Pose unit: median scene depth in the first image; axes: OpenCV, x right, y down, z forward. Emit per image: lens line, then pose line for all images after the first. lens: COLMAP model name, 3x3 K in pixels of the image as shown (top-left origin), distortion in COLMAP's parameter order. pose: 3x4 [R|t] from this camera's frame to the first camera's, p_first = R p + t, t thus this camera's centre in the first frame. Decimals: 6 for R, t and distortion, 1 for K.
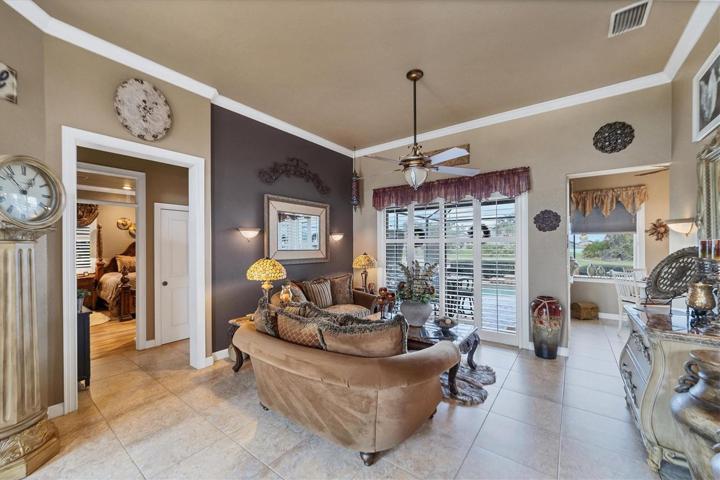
lens RADIAL K [[288.8, 0, 365.0], [0, 288.8, 242.2], [0, 0, 1]] dist [-0.015471, 0.007885]
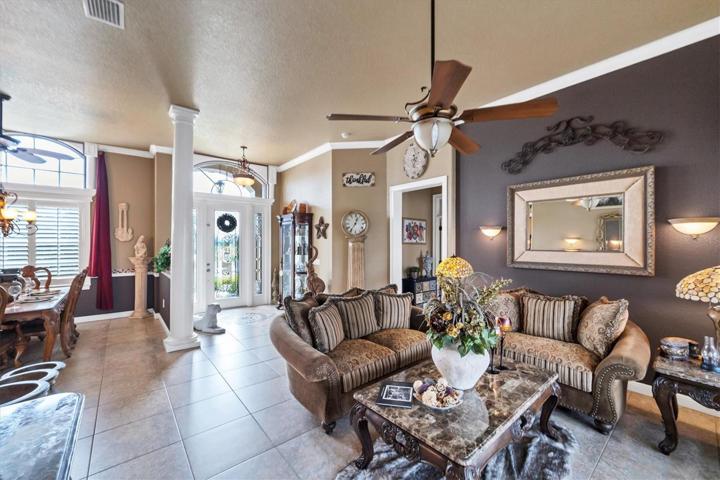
lens RADIAL K [[288.8, 0, 363.9], [0, 288.8, 241.3], [0, 0, 1]] dist [-0.015471, 0.007885]
pose [[-0.239508, -0.001831, -0.970893, 0.805943], [0.011629, 0.999921, -0.004754, 0.001248], [0.970825, -0.012430, -0.239467, 1.007166]]
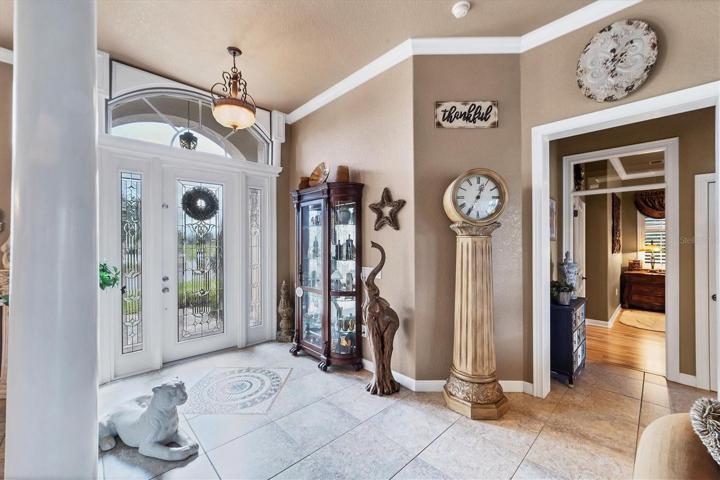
lens RADIAL K [[288.8, 0, 363.0], [0, 288.8, 239.7], [0, 0, 1]] dist [-0.015471, 0.007885]
pose [[-0.170623, 0.002021, -0.985334, 0.091959], [0.014474, 0.999895, -0.000456, 0.004865], [0.985230, -0.014339, -0.170634, 0.420714]]
